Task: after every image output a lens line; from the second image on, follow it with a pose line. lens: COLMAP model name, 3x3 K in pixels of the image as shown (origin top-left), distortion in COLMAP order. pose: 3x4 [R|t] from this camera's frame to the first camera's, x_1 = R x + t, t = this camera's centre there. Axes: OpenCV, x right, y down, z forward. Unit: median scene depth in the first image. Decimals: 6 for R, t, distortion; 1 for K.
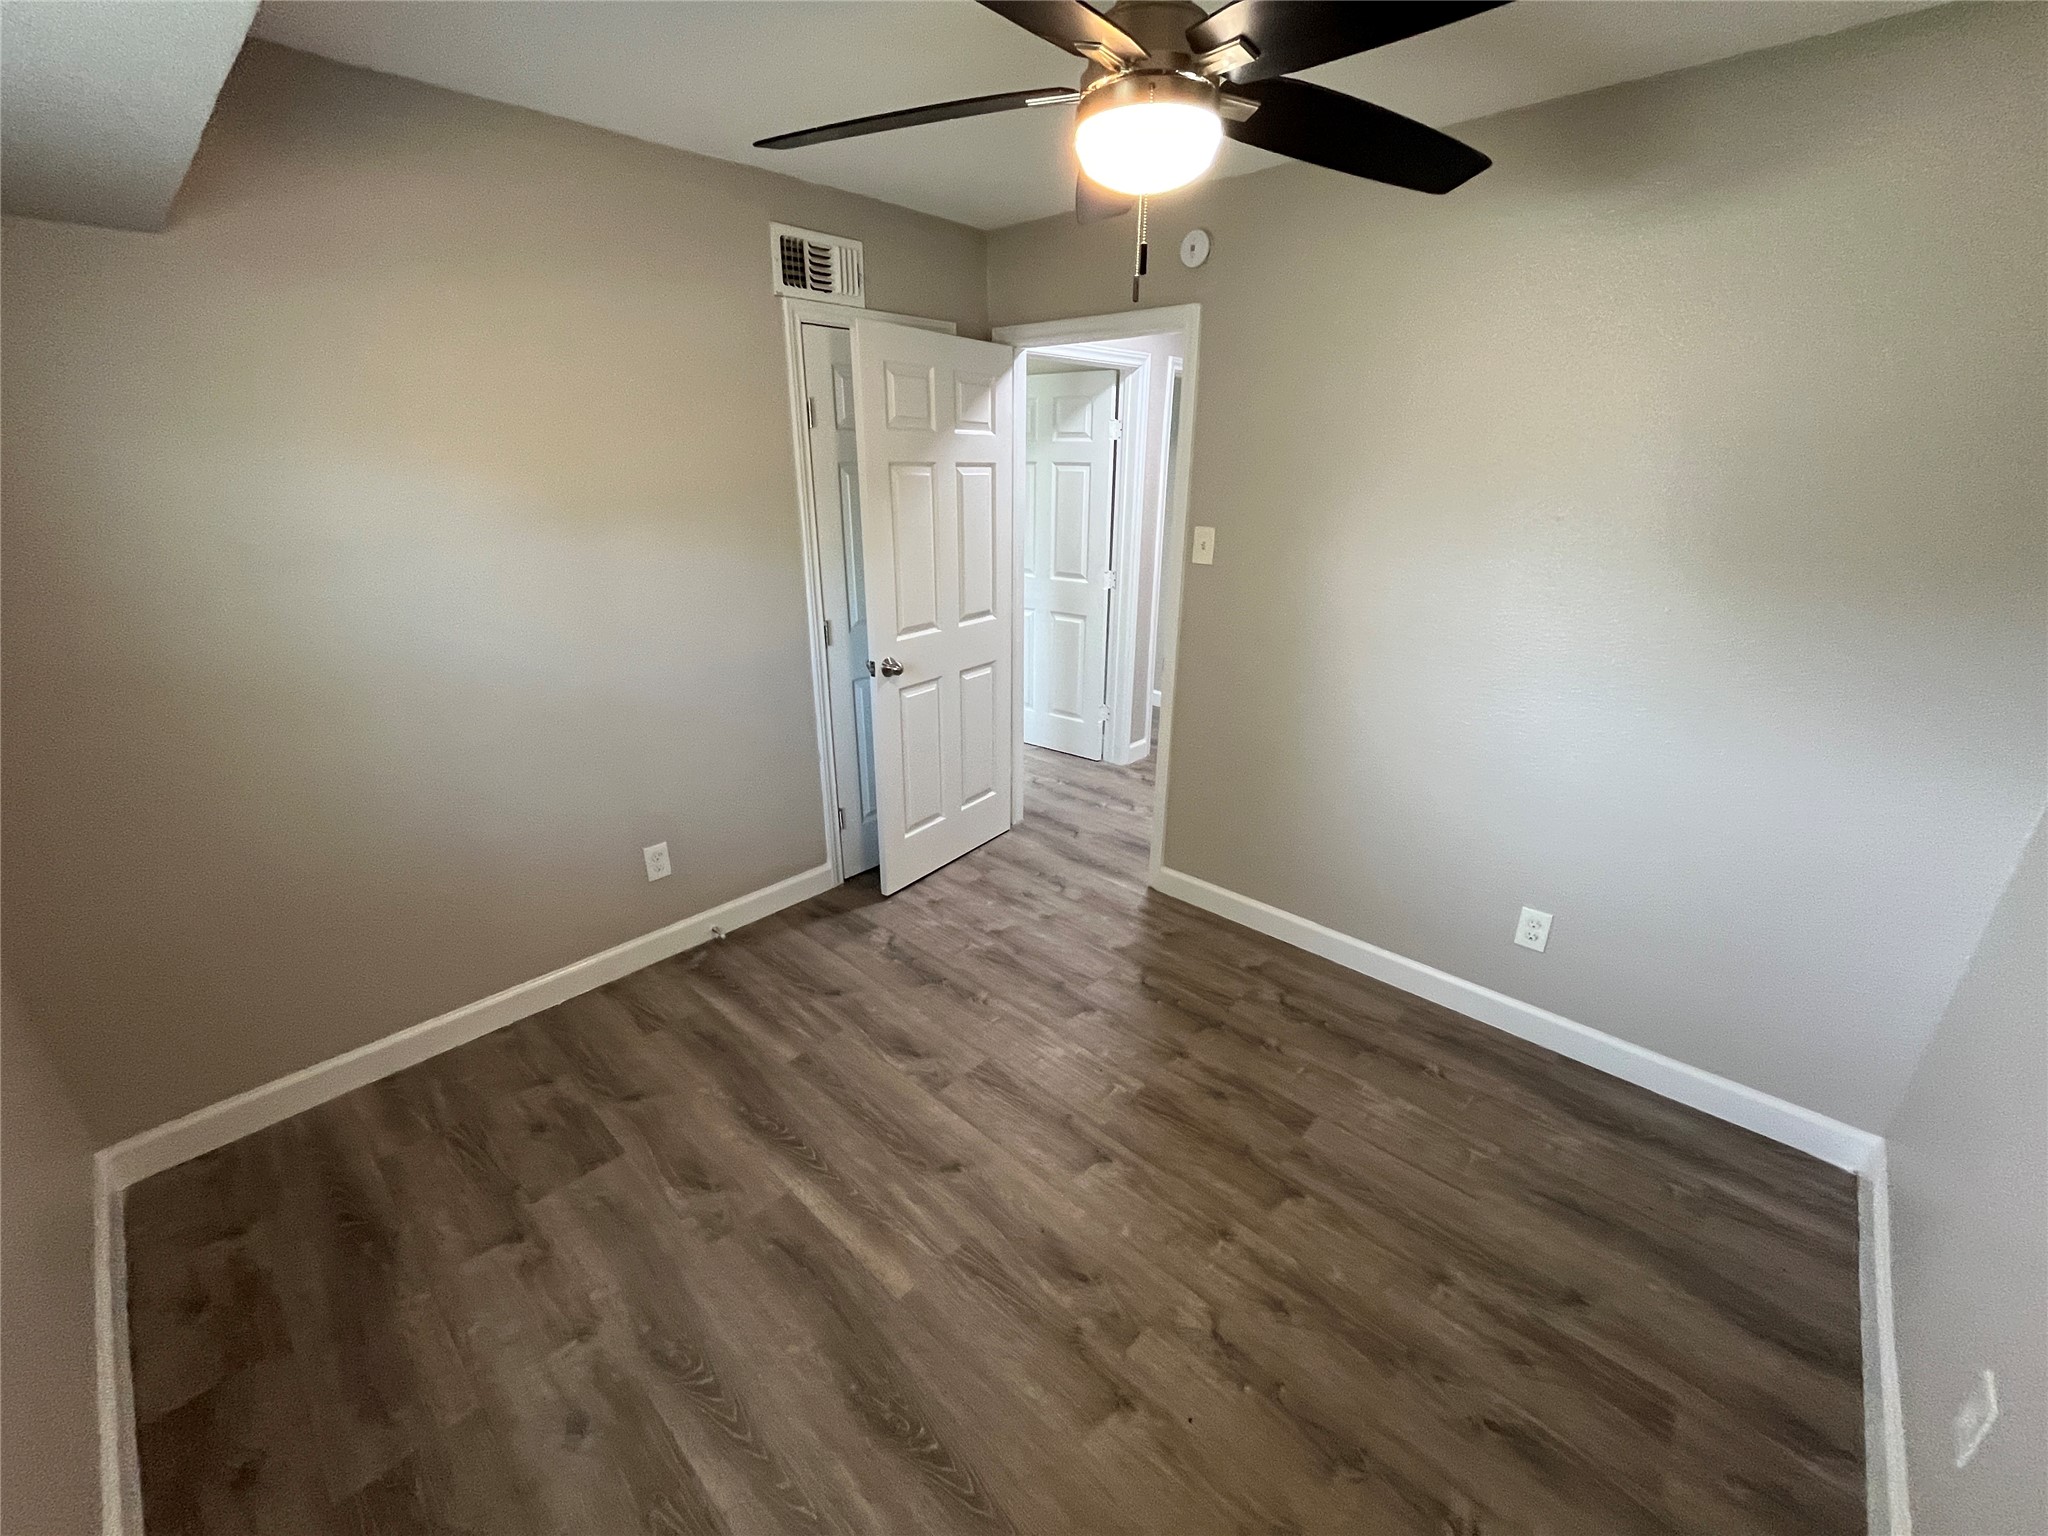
lens RADIAL K [[825.6, 0, 1024.0], [0, 825.6, 768.0], [0, 0, 1]] dist [-0.002095, -0.000455]
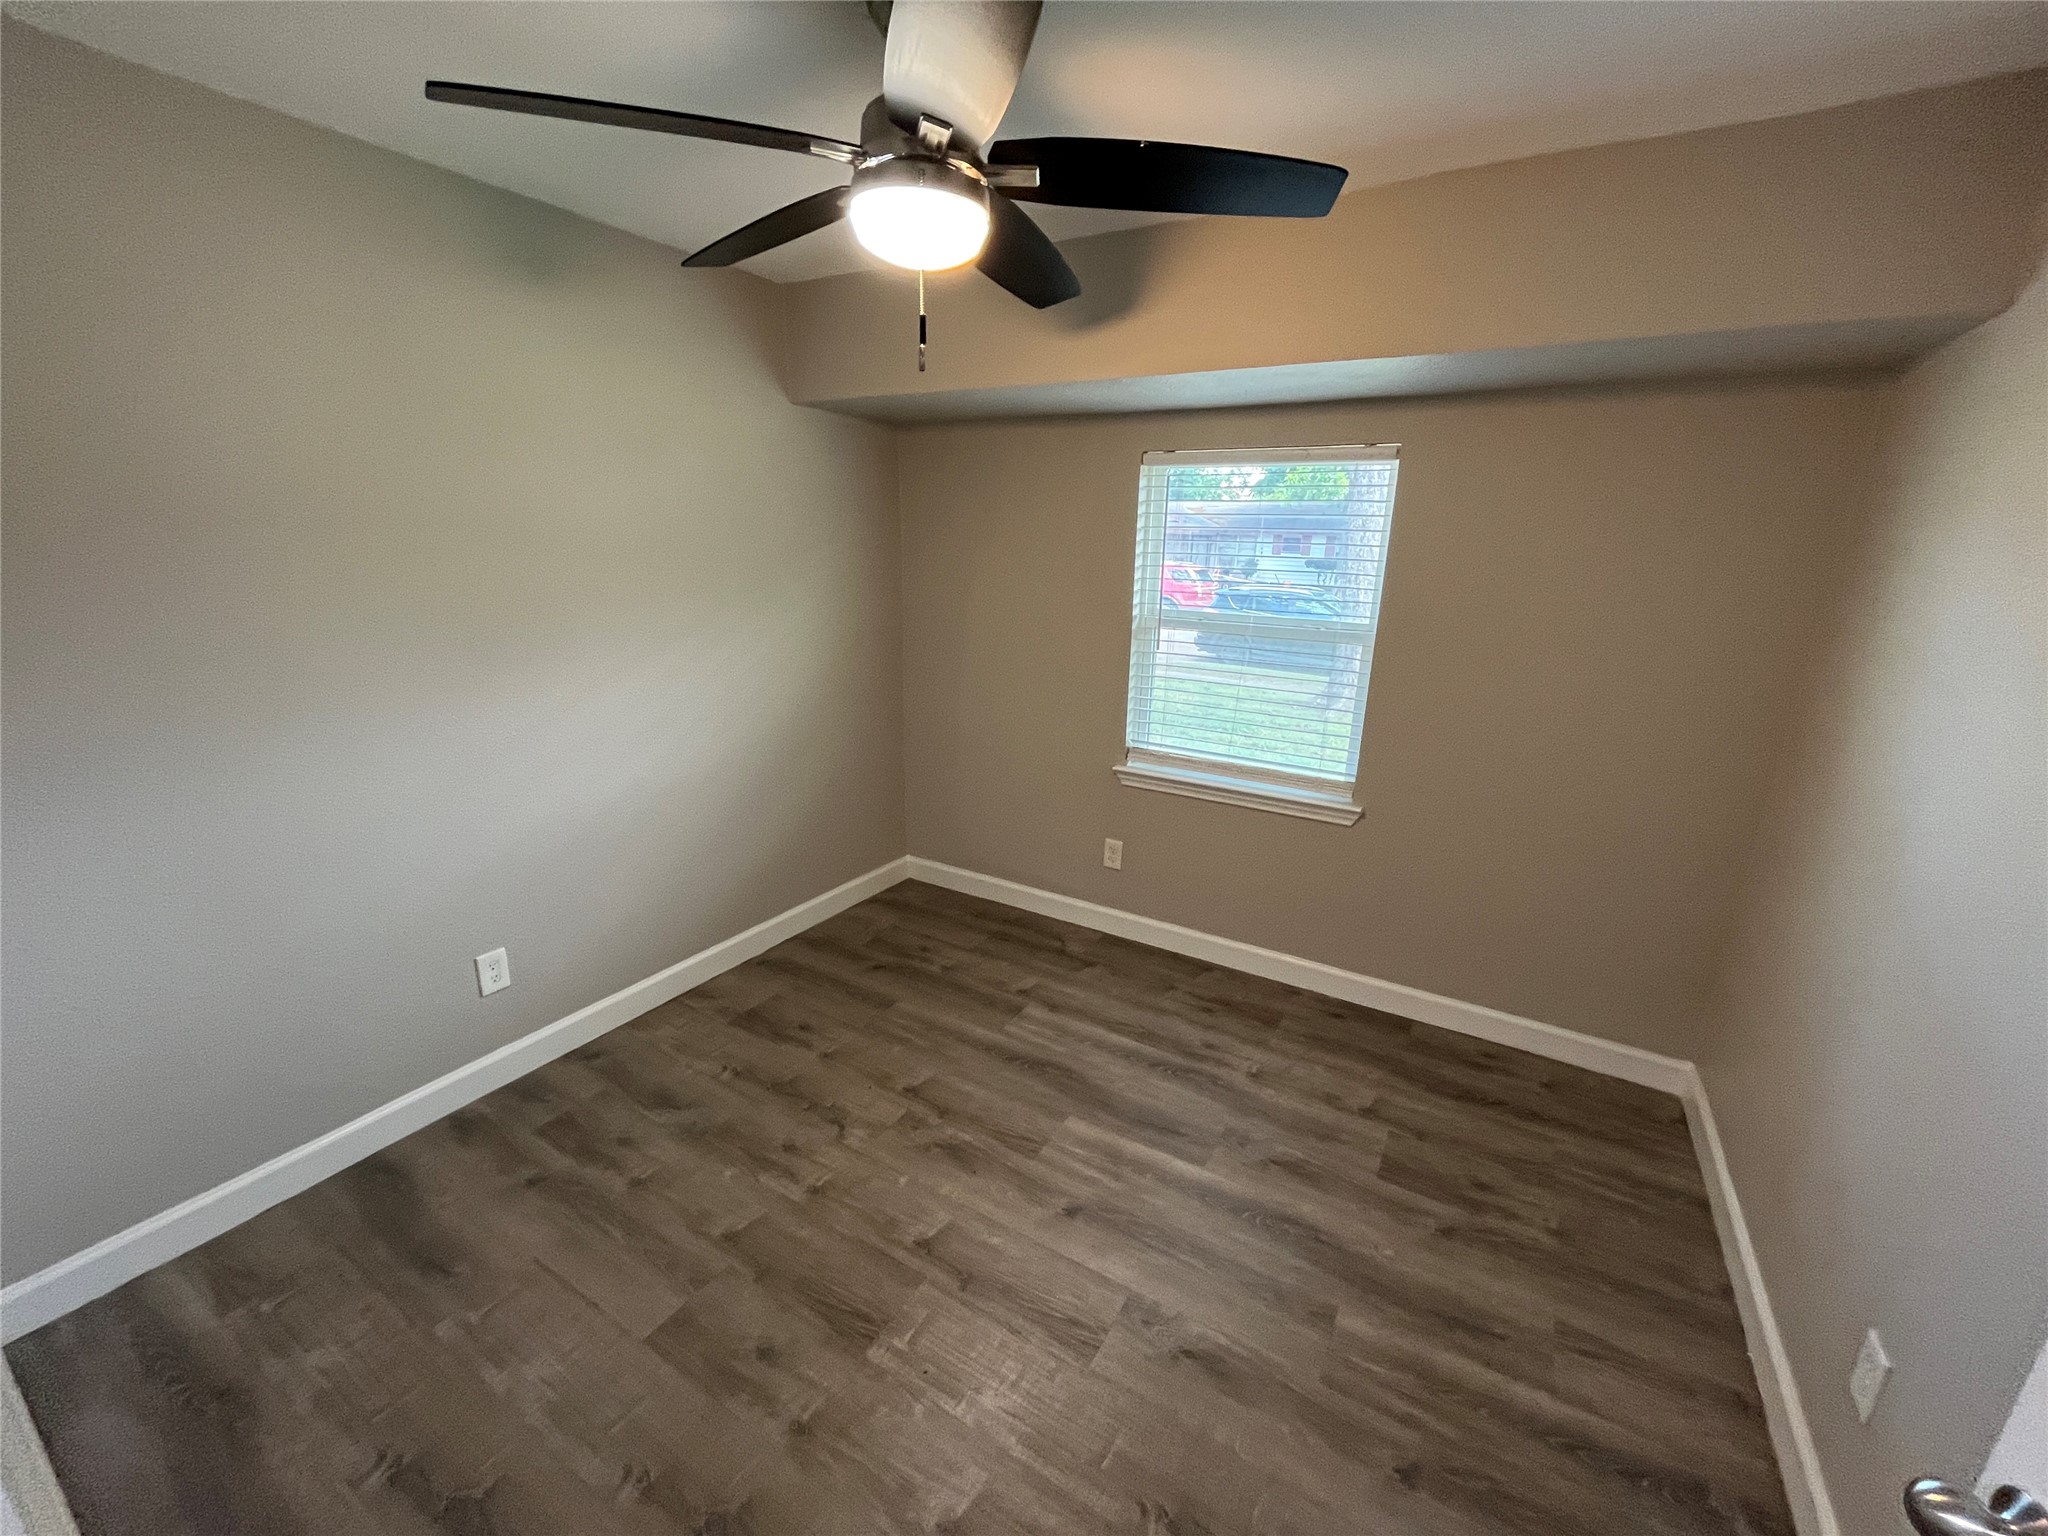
lens RADIAL K [[825.6, 0, 1024.0], [0, 825.6, 768.0], [0, 0, 1]] dist [-0.002095, -0.000455]
pose [[-0.978309, 0.025248, -0.205606, 0.167371], [-0.102655, 0.803009, 0.587060, -0.545579], [0.179925, 0.595432, -0.782999, 1.476607]]
